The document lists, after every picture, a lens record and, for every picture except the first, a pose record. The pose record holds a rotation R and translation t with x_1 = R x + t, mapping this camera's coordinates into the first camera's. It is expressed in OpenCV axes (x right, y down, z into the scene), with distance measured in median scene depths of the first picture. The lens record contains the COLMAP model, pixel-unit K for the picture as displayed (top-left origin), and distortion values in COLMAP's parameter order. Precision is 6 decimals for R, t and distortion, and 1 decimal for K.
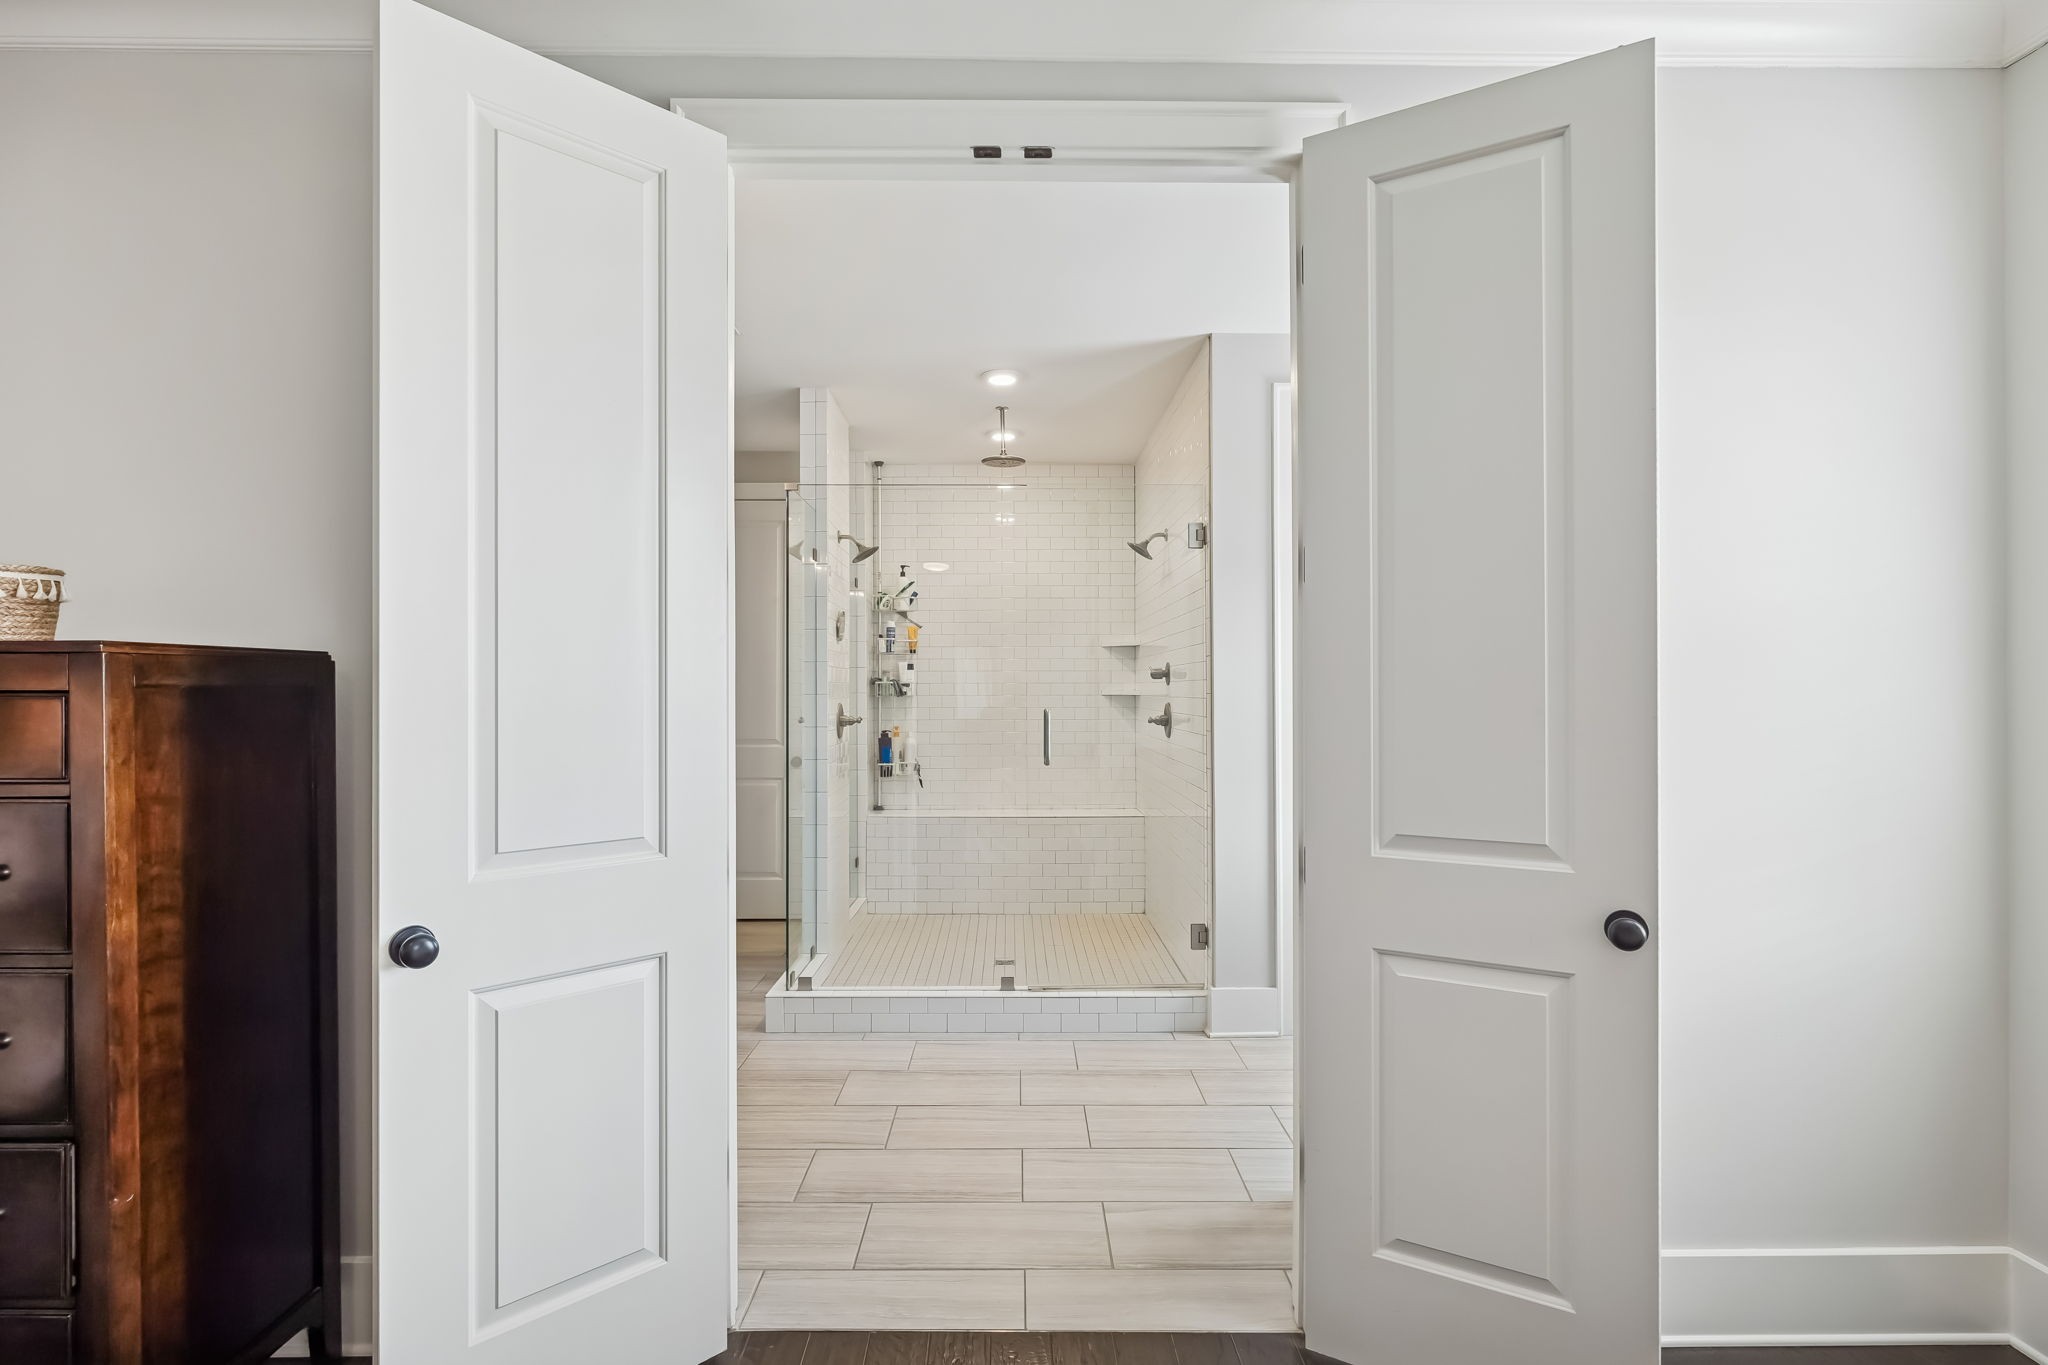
lens RADIAL K [[1008.3, 0, 1039.6], [0, 1008.3, 691.6], [0, 0, 1]] dist [0.000159, -0.000220]
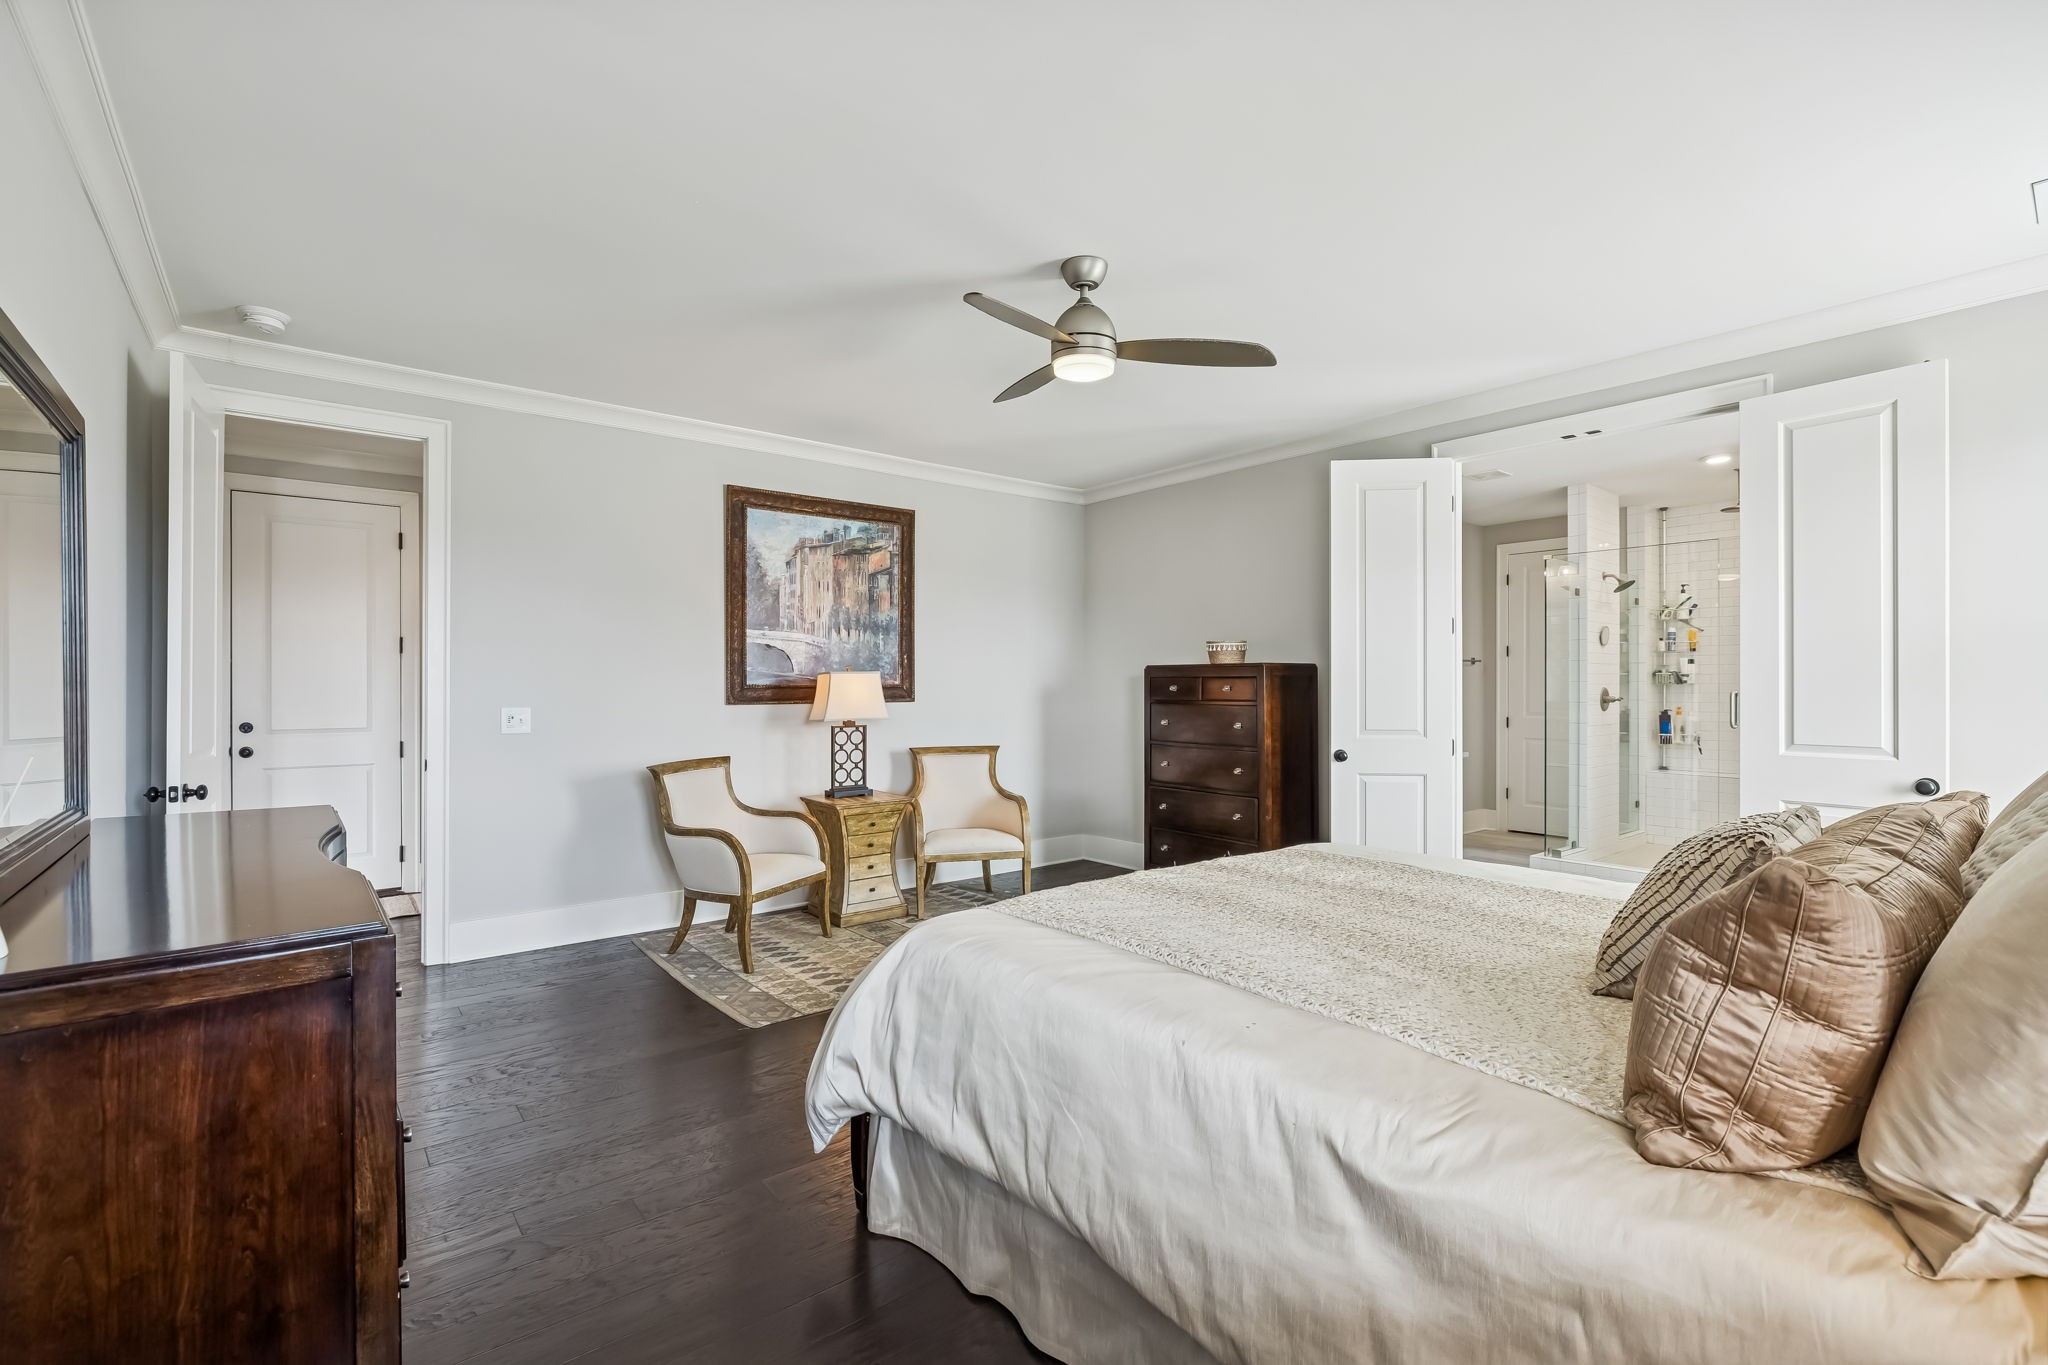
lens RADIAL K [[862.2, 0, 1029.2], [0, 862.2, 686.4], [0, 0, 1]] dist [0.007828, 0.000272]
pose [[0.610807, -0.004141, -0.791768, 0.288311], [0.002039, 0.999991, -0.003658, 0.012023], [0.791777, 0.000619, 0.610810, -0.444413]]
